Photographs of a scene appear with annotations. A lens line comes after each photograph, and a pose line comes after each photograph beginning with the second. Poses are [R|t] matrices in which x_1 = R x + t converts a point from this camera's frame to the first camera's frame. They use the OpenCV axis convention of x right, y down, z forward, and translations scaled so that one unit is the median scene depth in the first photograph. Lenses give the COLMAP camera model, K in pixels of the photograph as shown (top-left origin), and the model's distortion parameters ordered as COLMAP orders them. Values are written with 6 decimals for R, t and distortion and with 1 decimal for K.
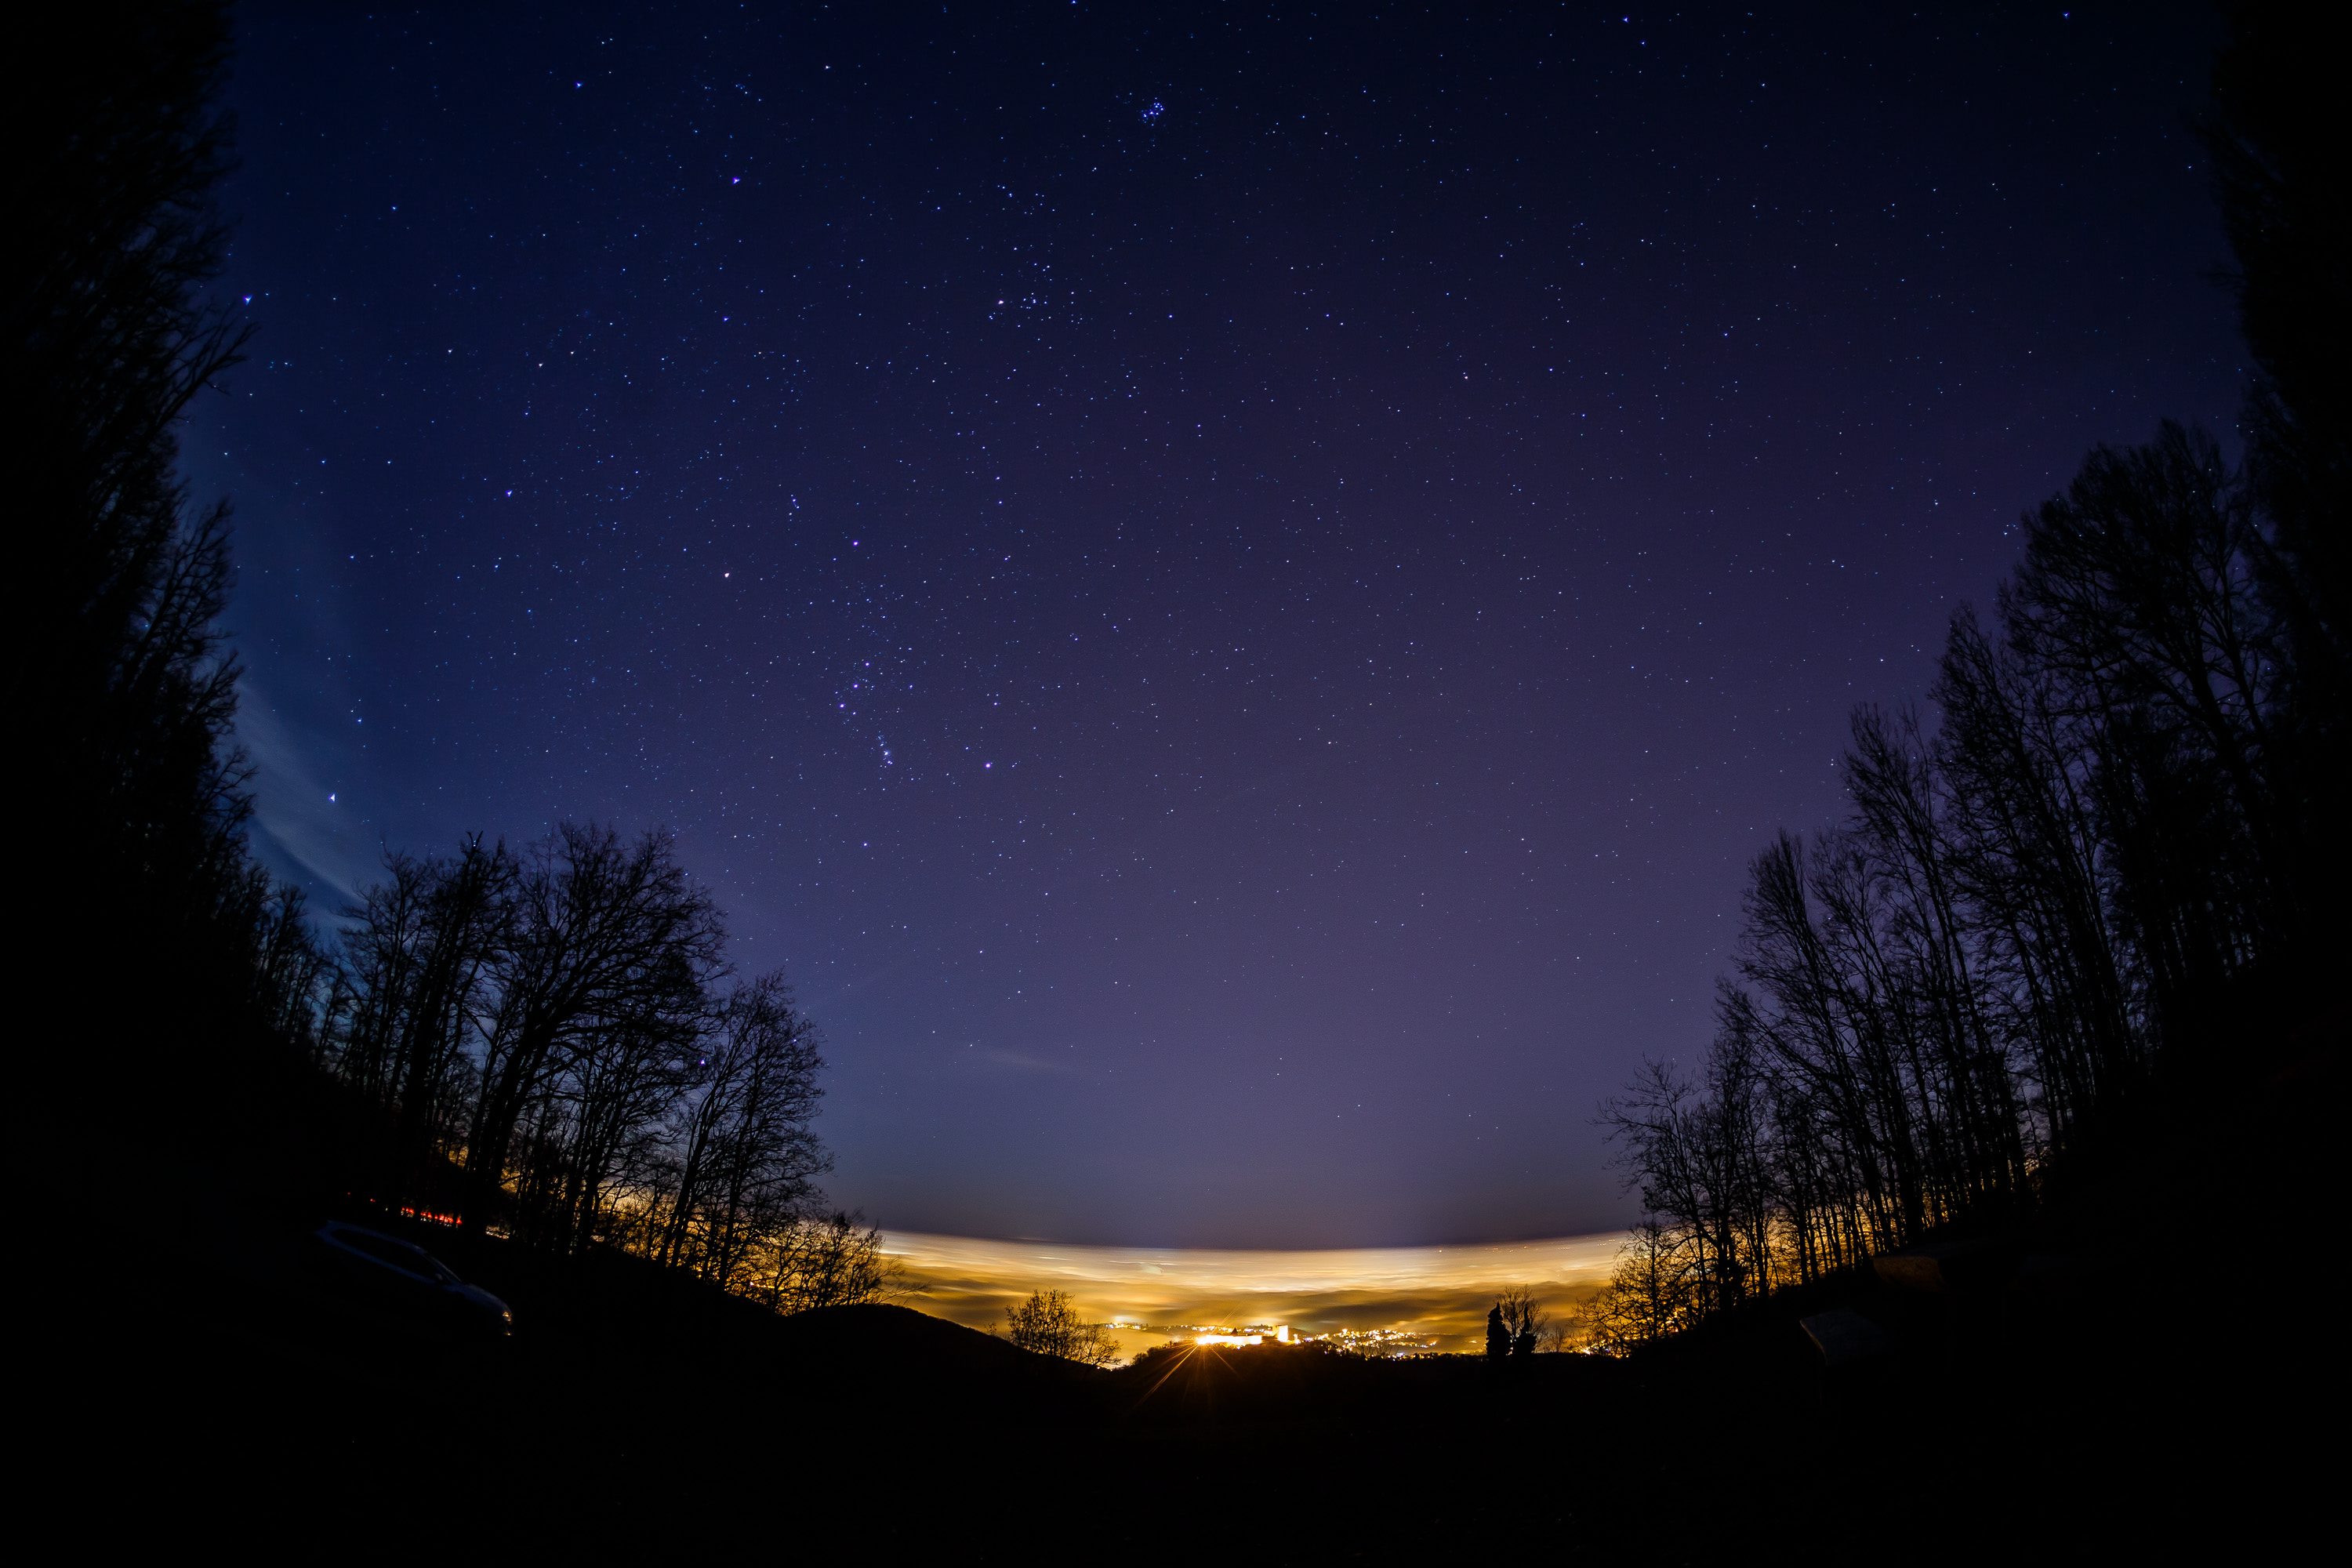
lens RADIAL K [[1022.3, 0, 1176.0], [0, 1022.3, 784.0], [0, 0, 1]] dist [-0.000054, -0.000006]
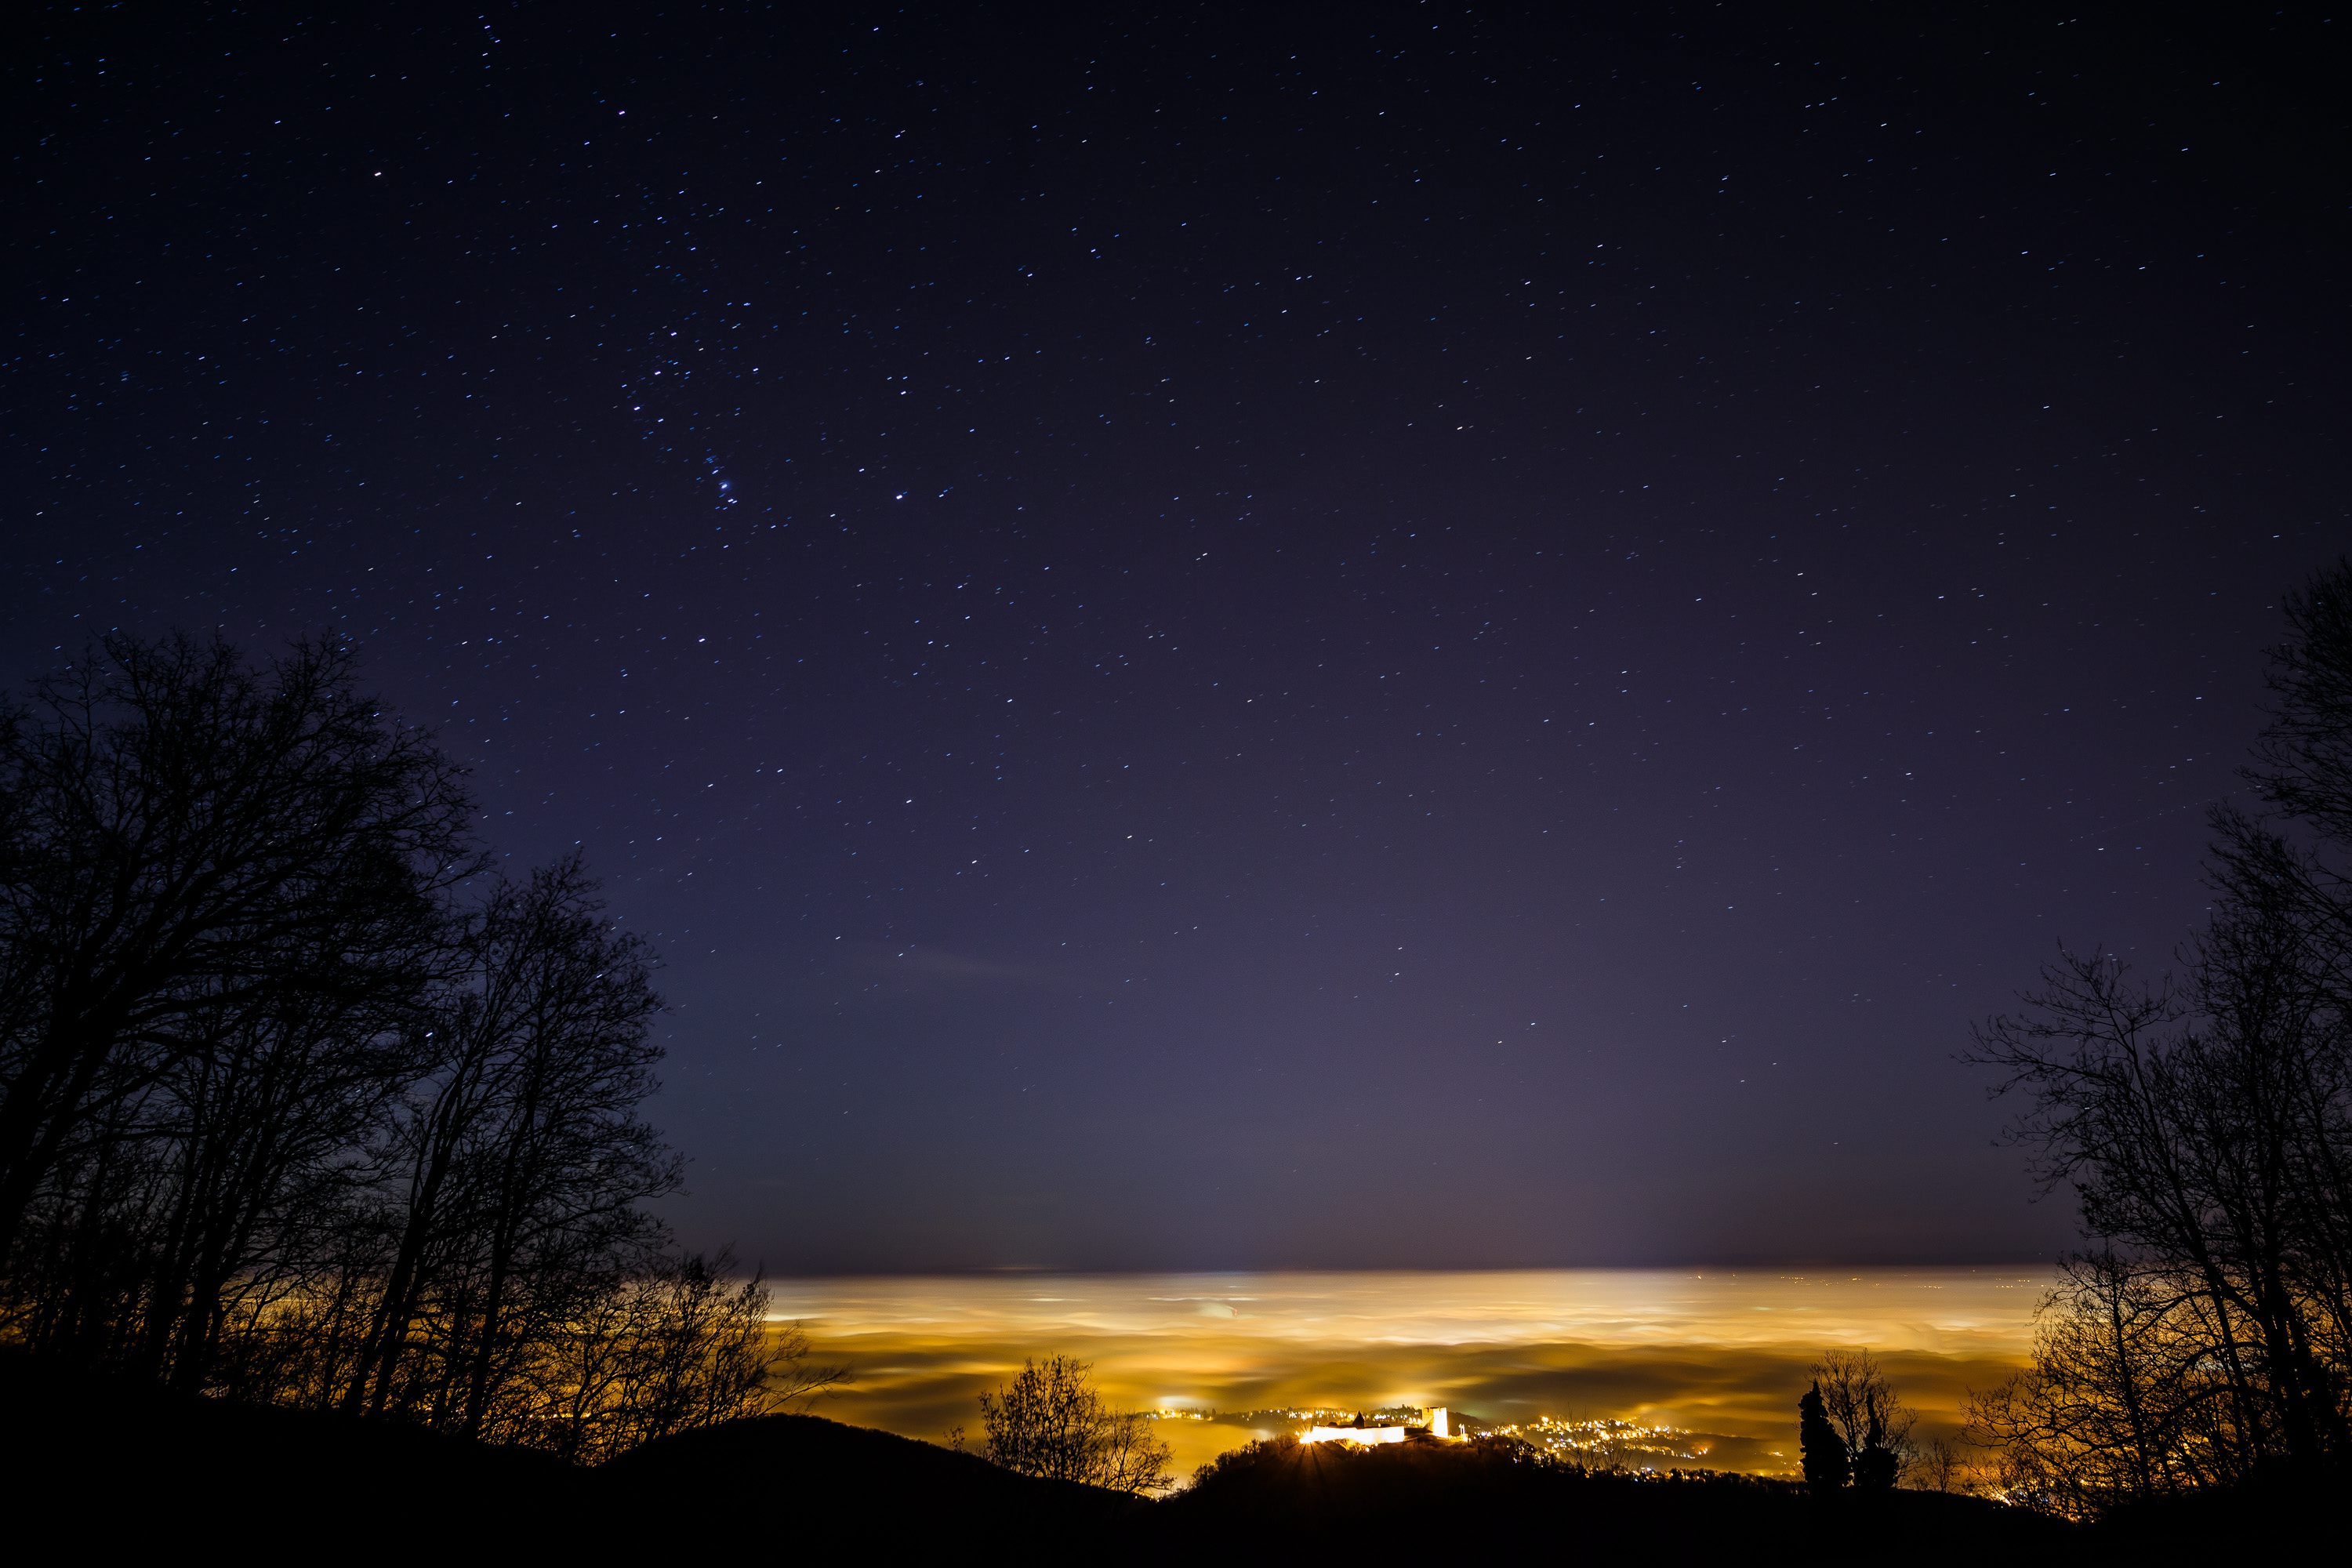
lens RADIAL K [[1674.2, 0, 1176.0], [0, 1674.2, 784.0], [0, 0, 1]] dist [-0.002164, 0.005553]
pose [[0.998290, -0.048227, -0.033035, 0.000298], [0.052961, 0.985387, 0.161890, -0.000045], [0.024745, -0.163362, 0.986256, 0.108726]]
